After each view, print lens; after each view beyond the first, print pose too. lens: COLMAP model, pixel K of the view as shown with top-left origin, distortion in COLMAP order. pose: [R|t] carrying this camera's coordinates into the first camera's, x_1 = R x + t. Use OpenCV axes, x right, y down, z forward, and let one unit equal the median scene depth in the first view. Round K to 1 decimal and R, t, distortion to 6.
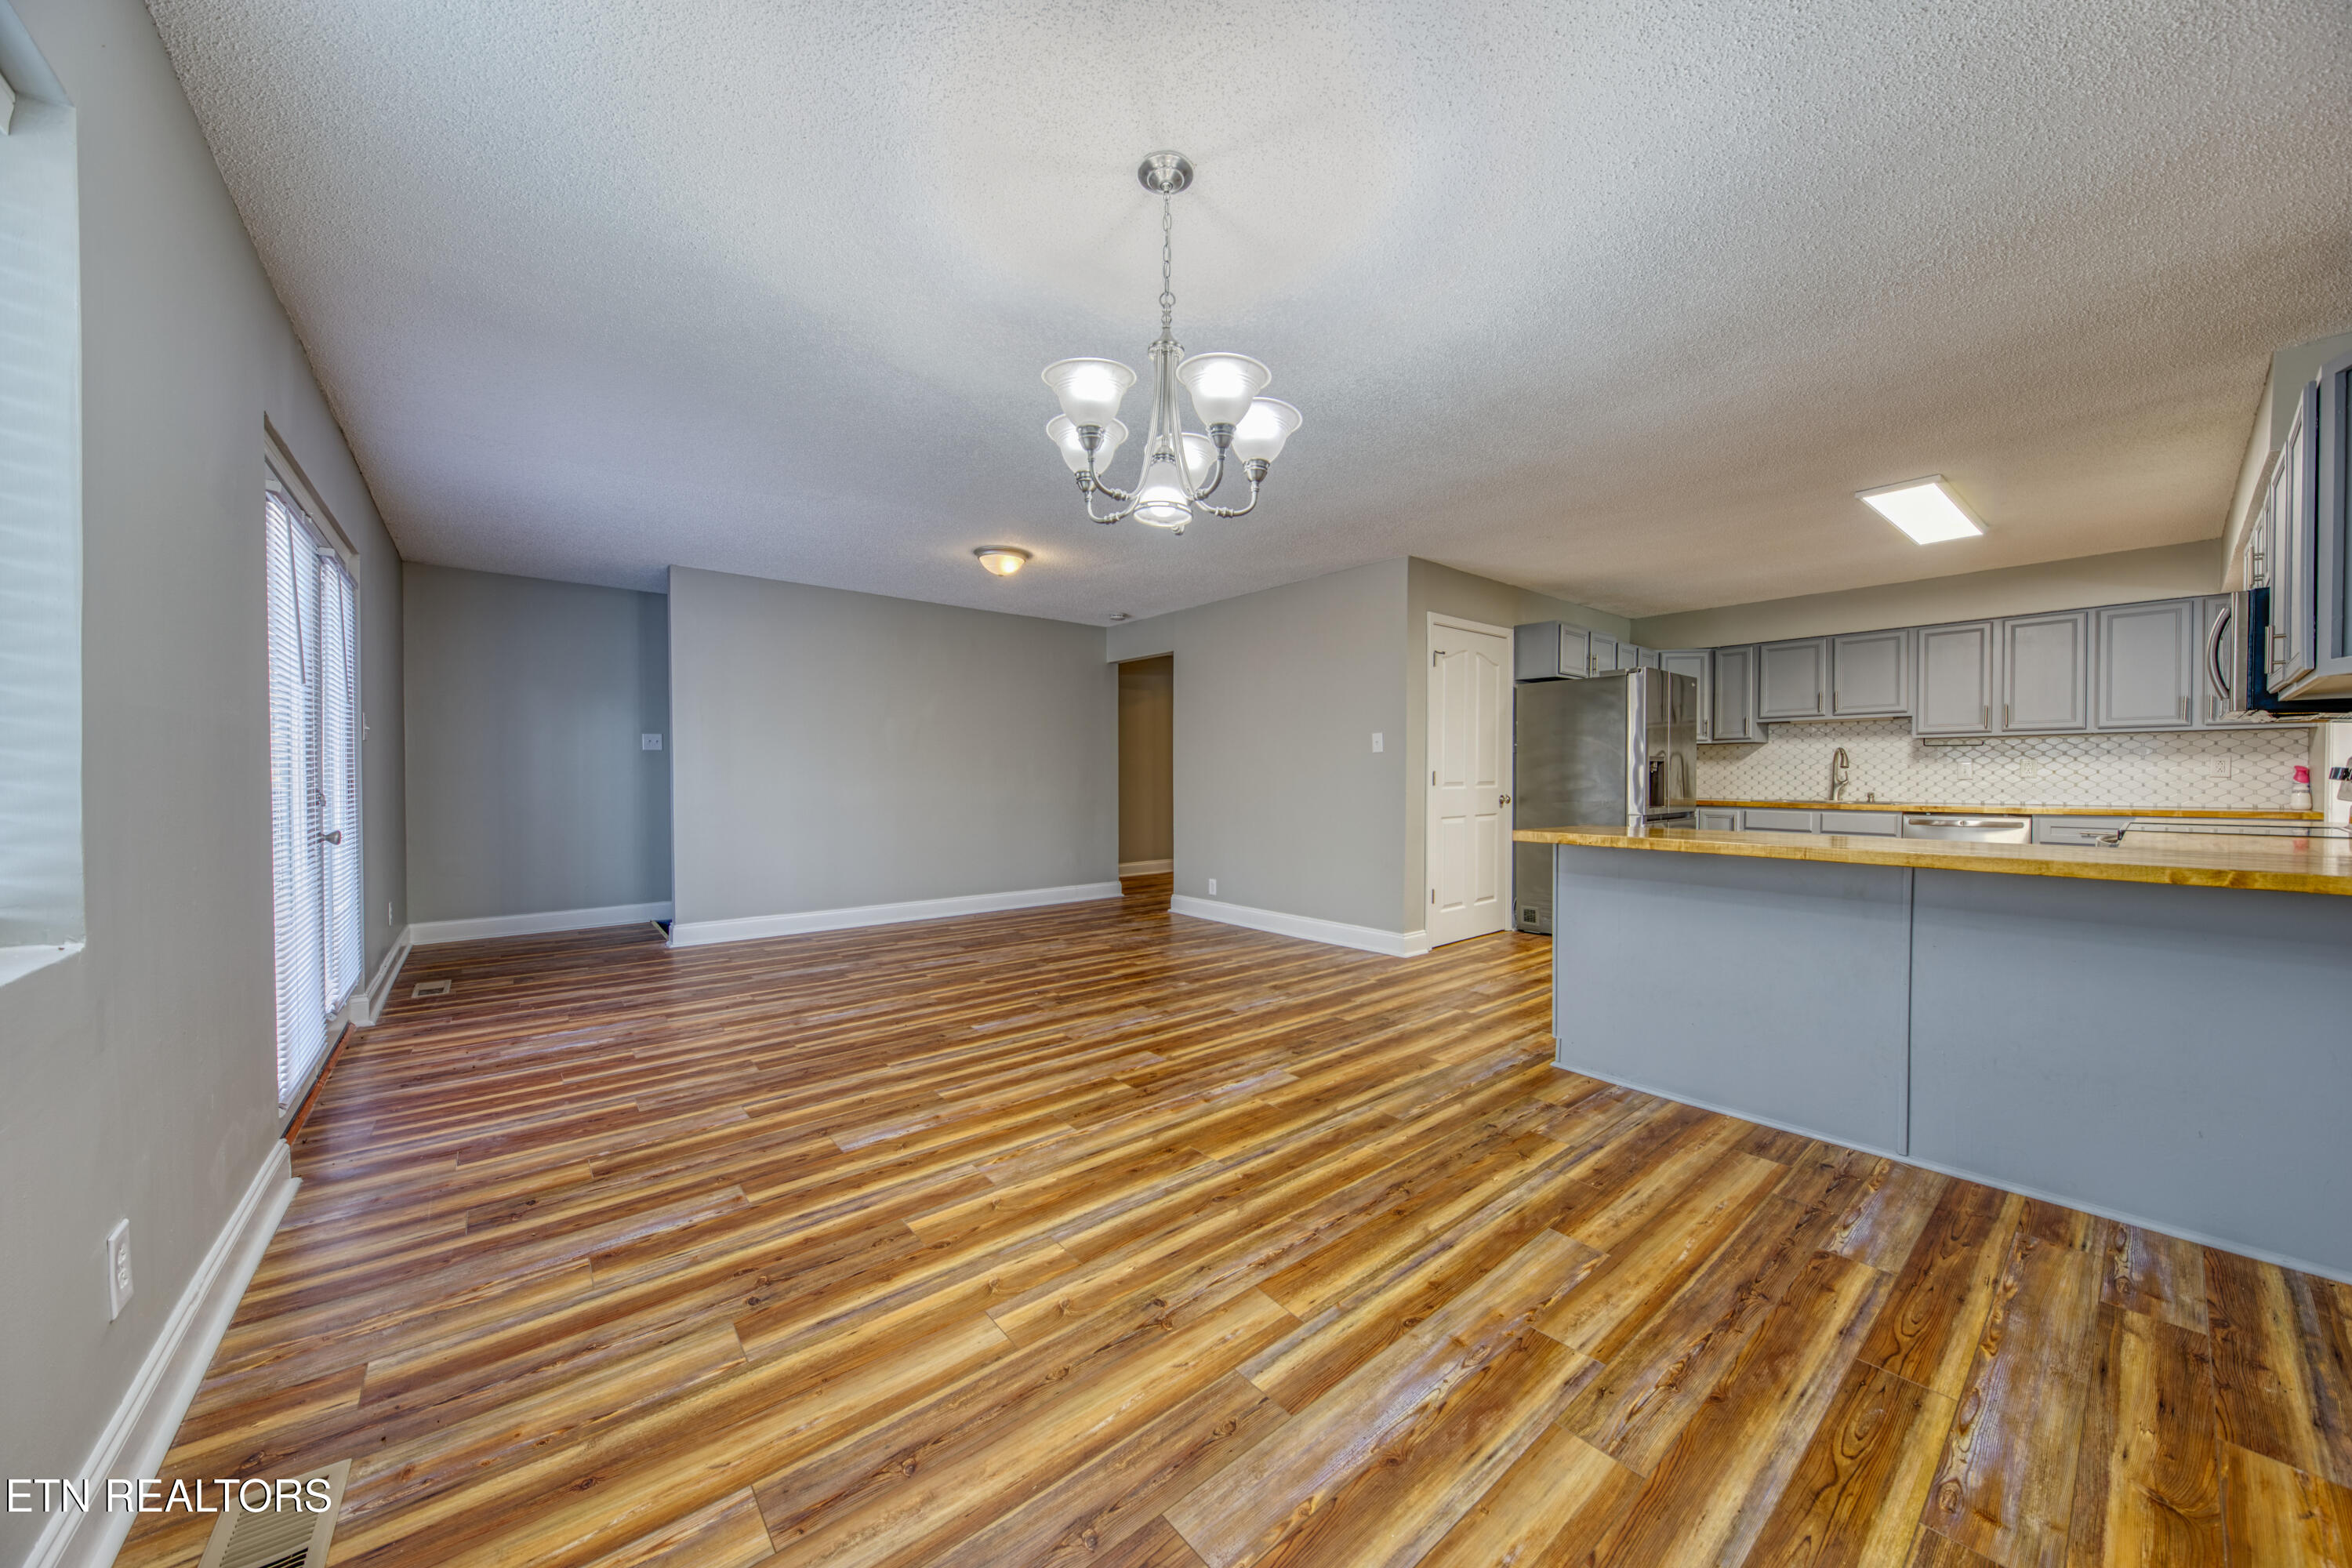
lens RADIAL K [[827.2, 0, 1160.6], [0, 827.2, 799.1], [0, 0, 1]] dist [-0.013210, -0.001270]
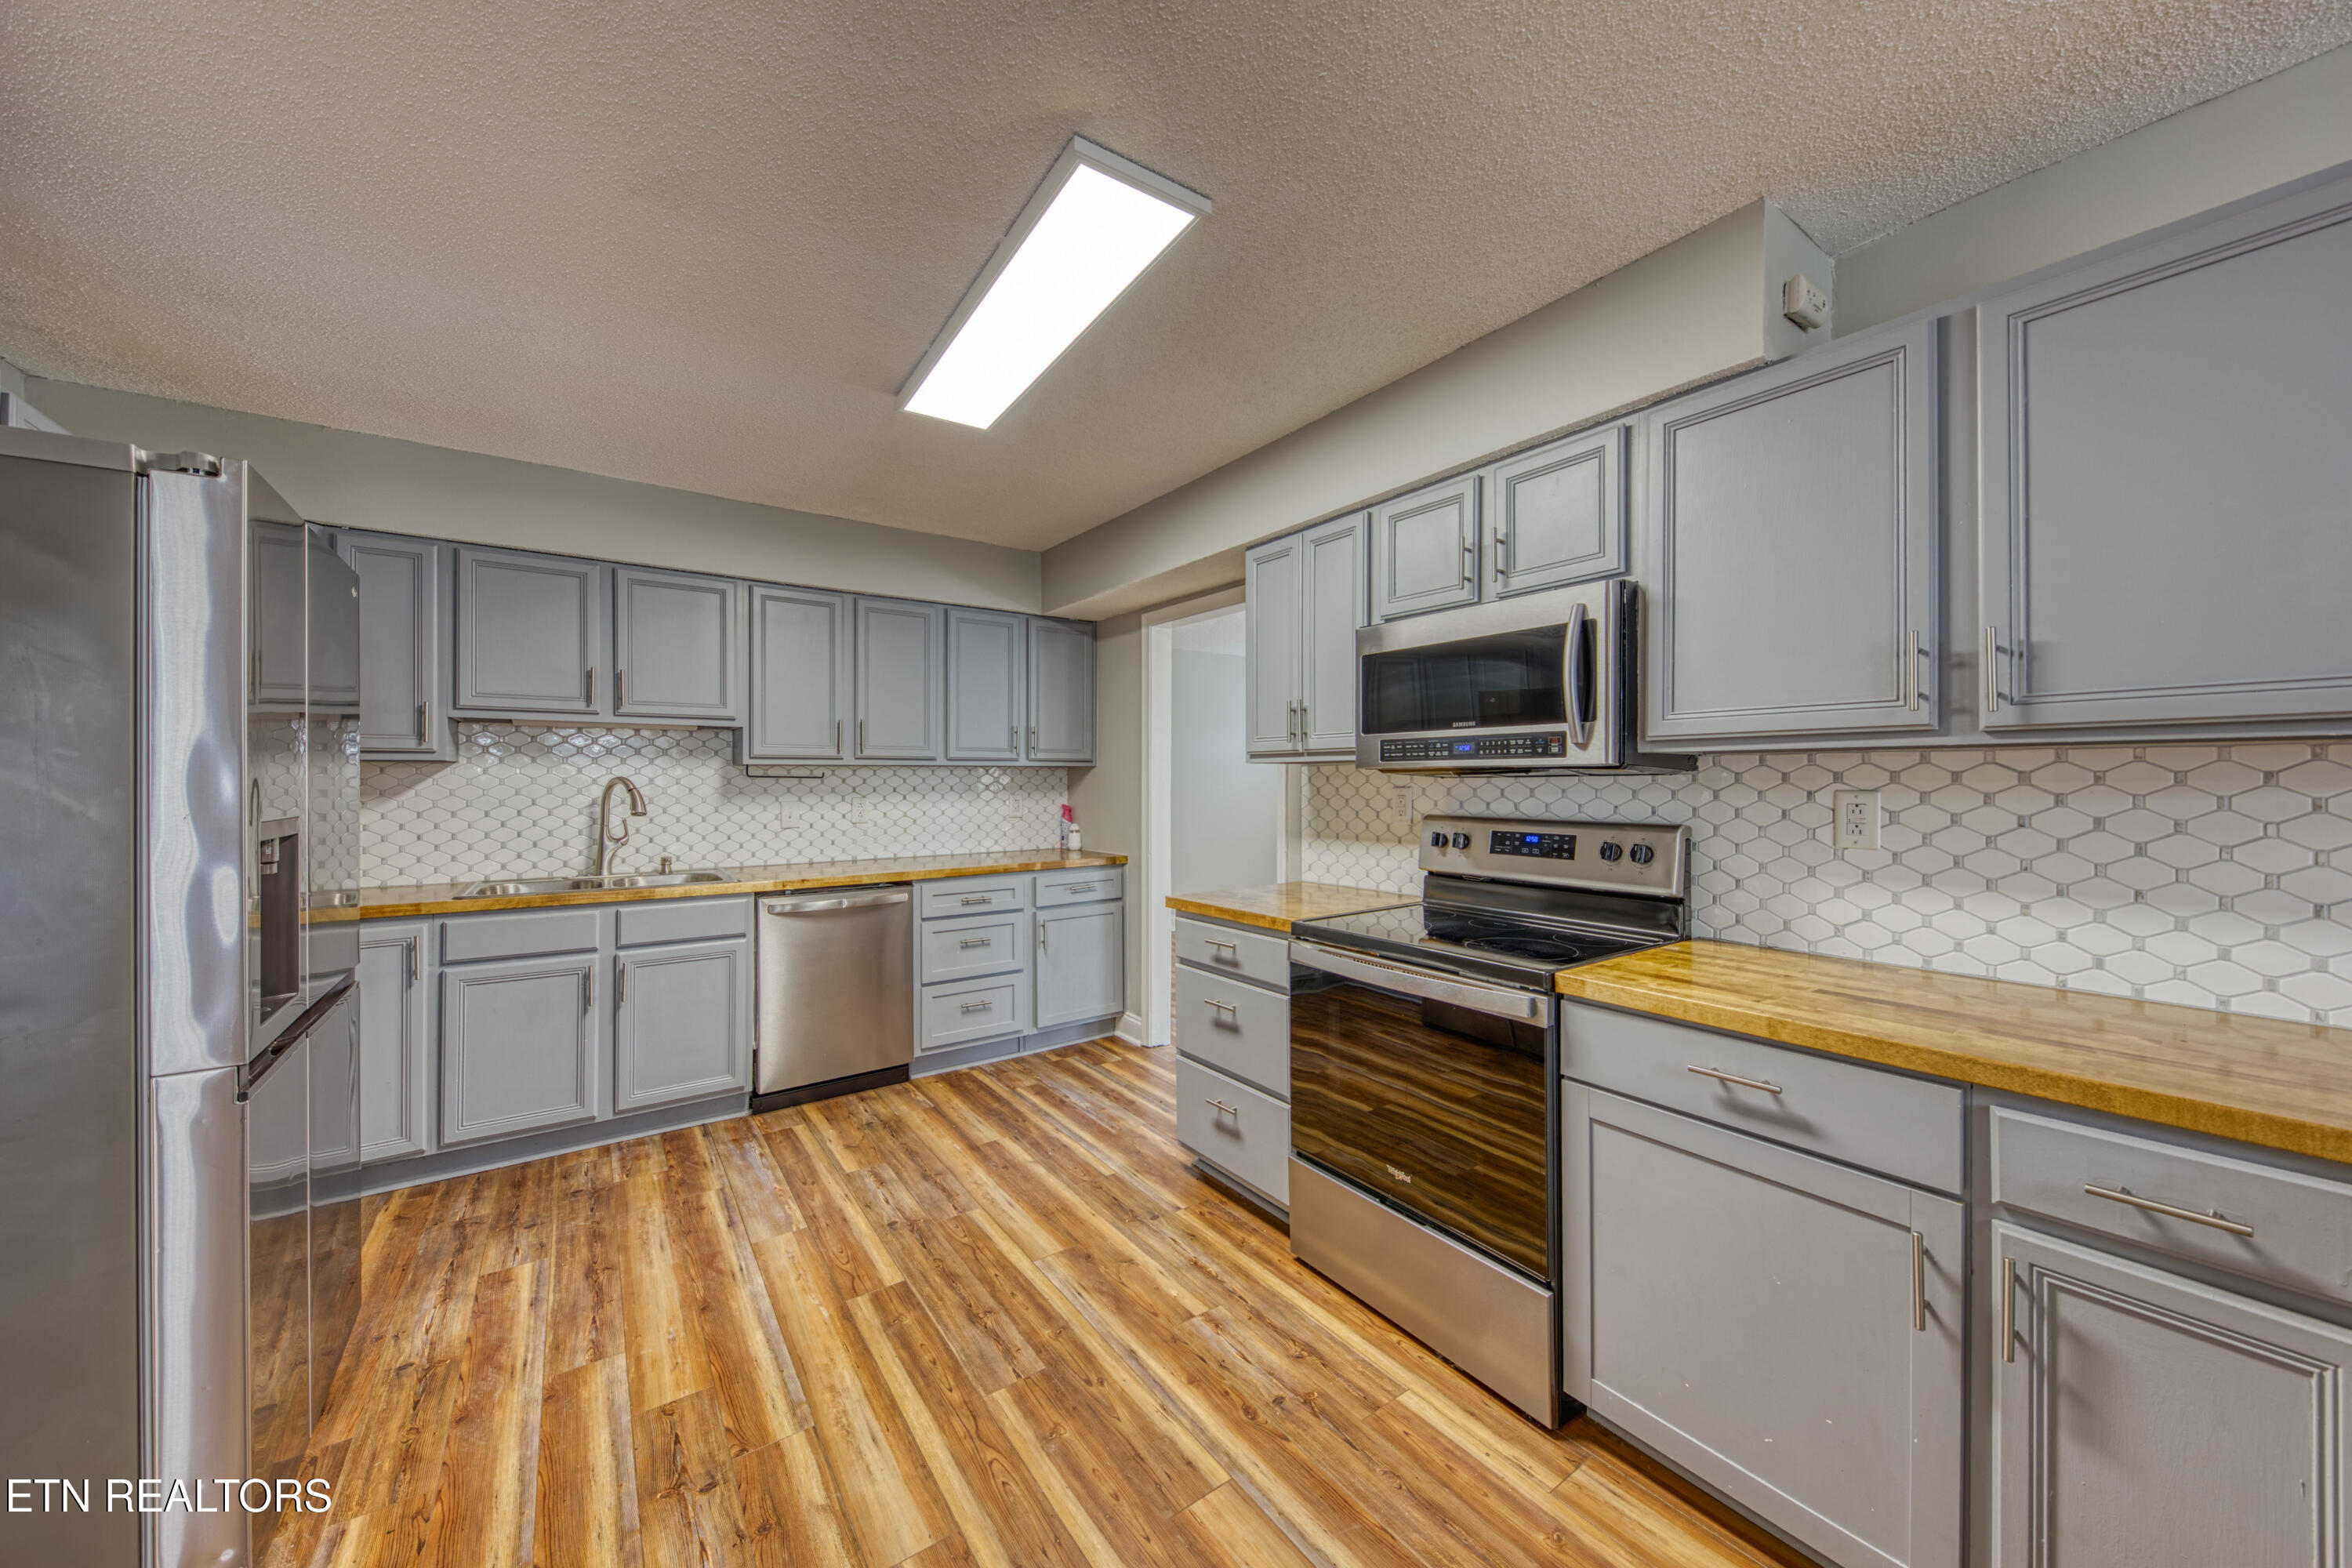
lens RADIAL K [[867.7, 0, 1235.5], [0, 867.7, 768.6], [0, 0, 1]] dist [0.000853, -0.000175]
pose [[0.045019, 0.018253, 0.998819, 0.327124], [0.029565, 0.999371, -0.019596, -0.051789], [-0.998549, 0.030413, 0.044451, 0.662262]]
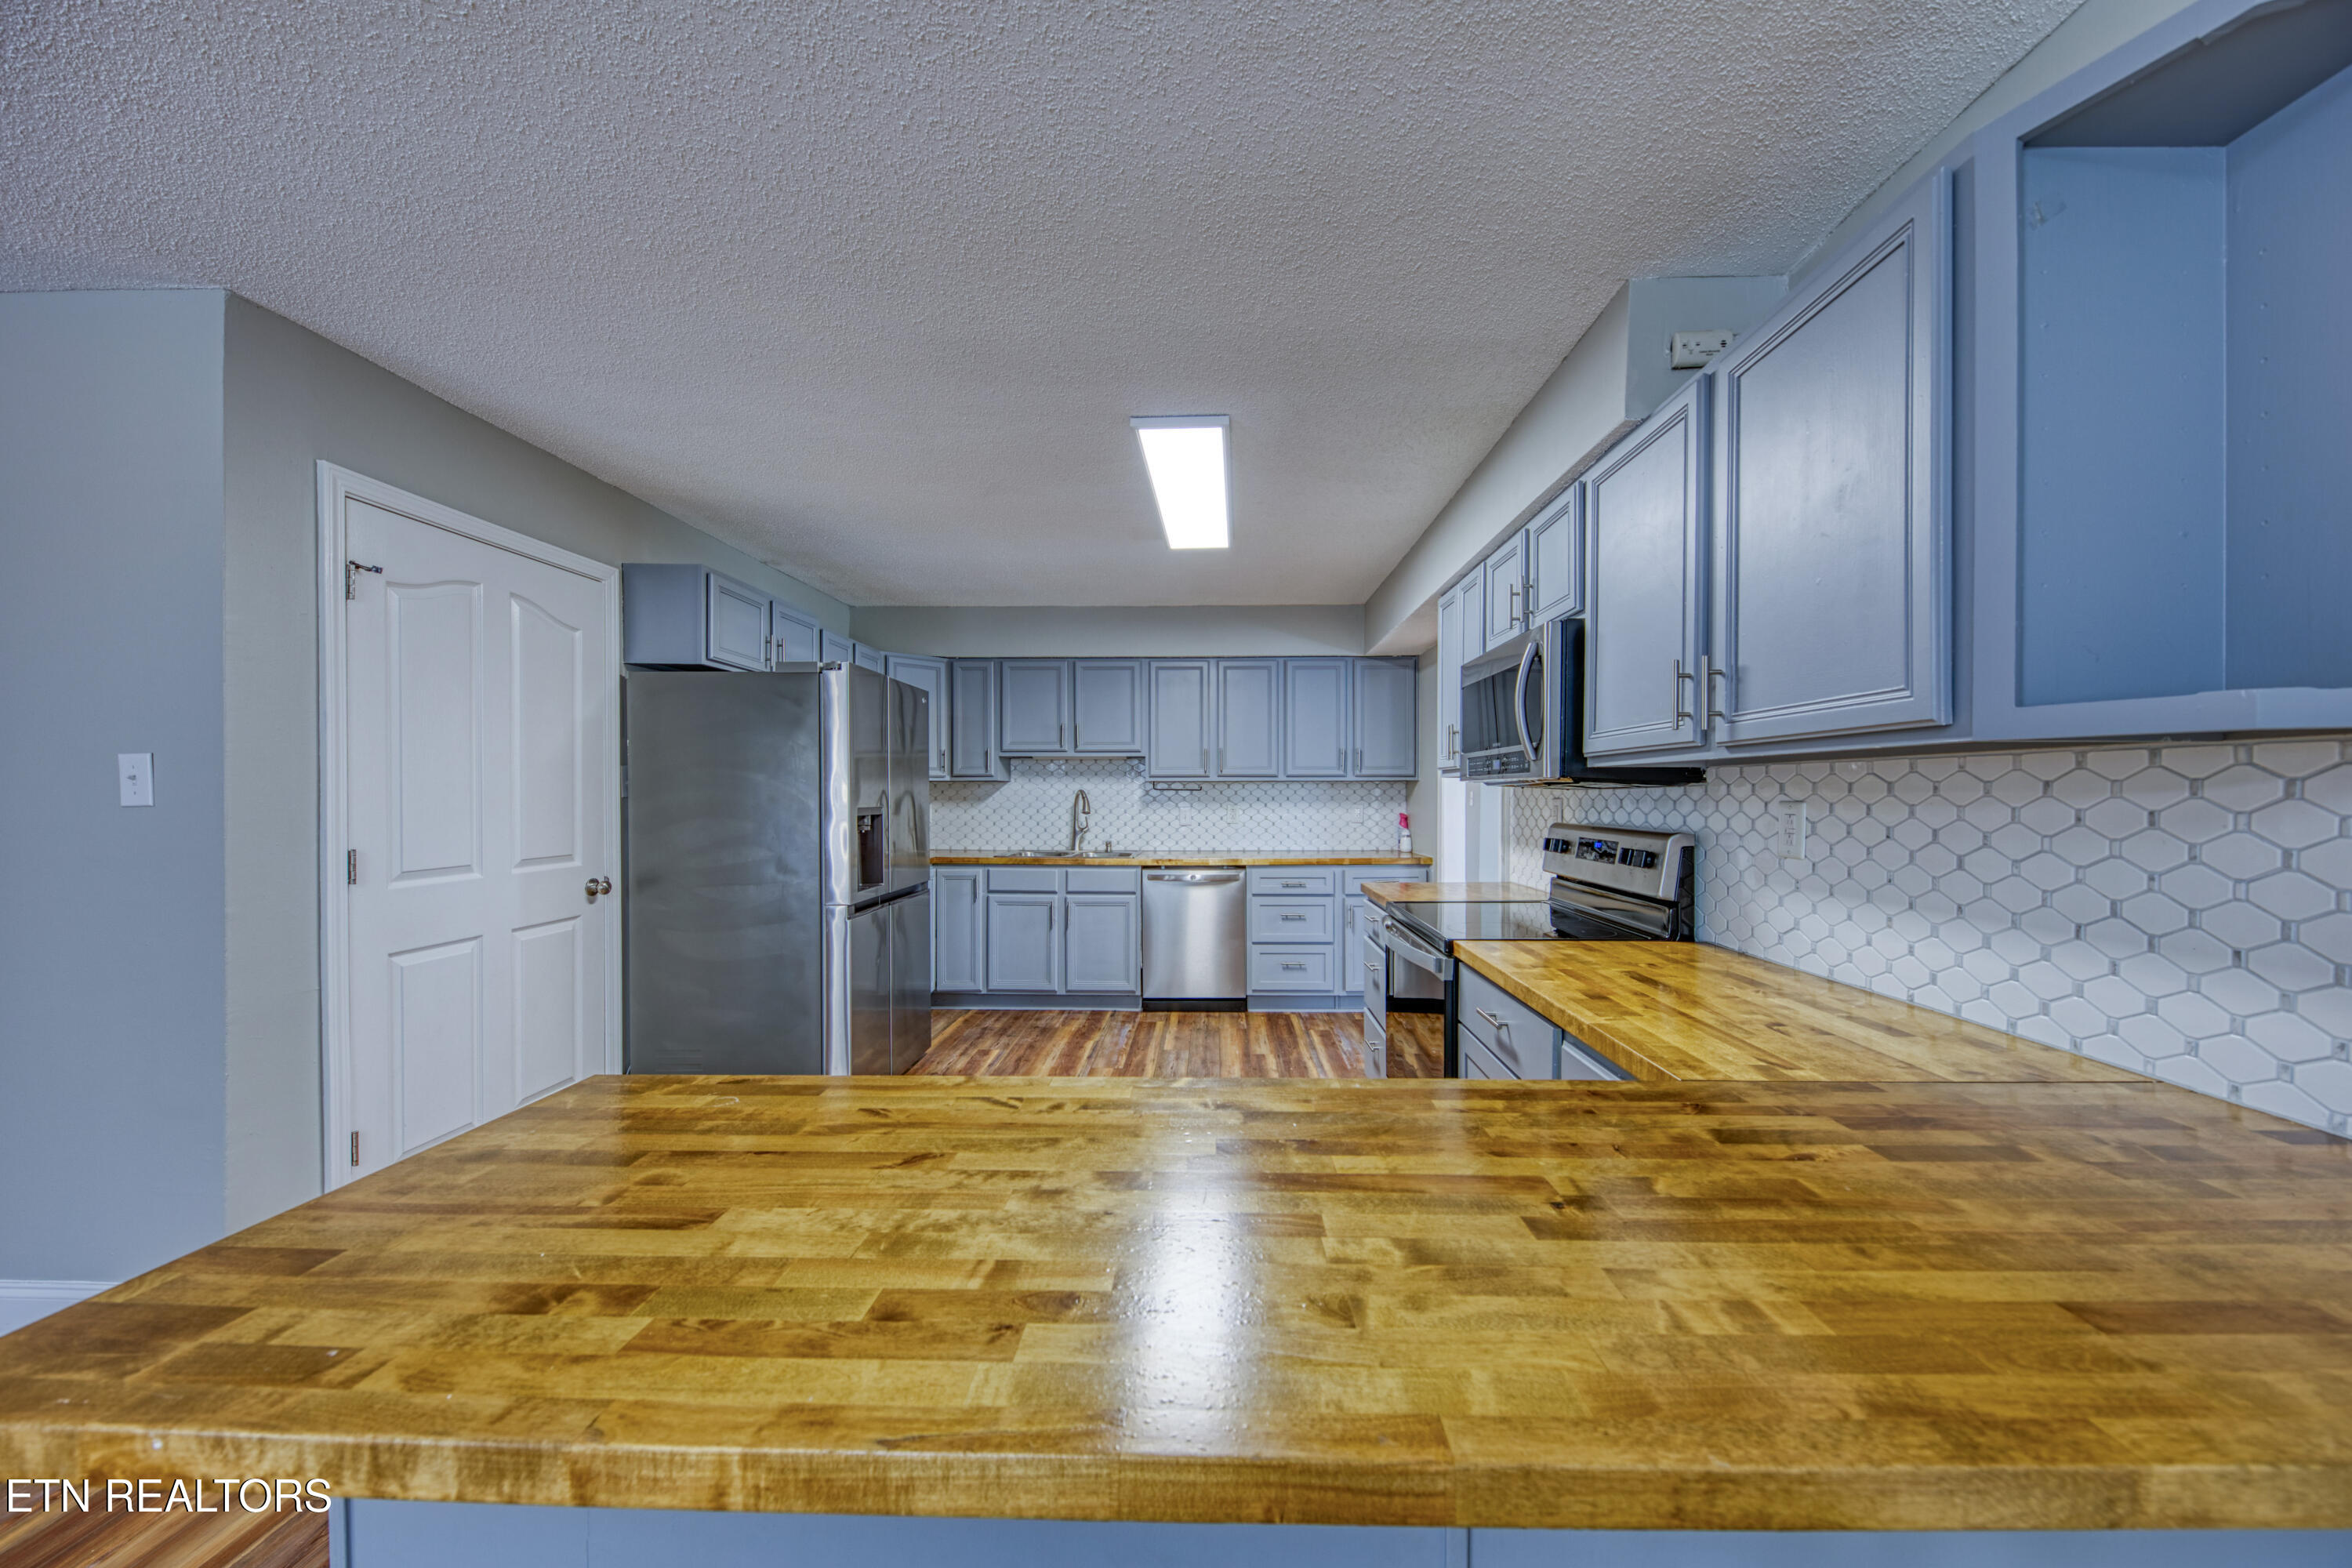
lens RADIAL K [[875.0, 0, 1190.9], [0, 875.0, 790.3], [0, 0, 1]] dist [0.001218, 0.000100]
pose [[0.661537, 0.008555, 0.749864, 0.251351], [0.017286, 0.999495, -0.026653, -0.040804], [-0.749713, 0.030594, 0.661055, 0.354126]]
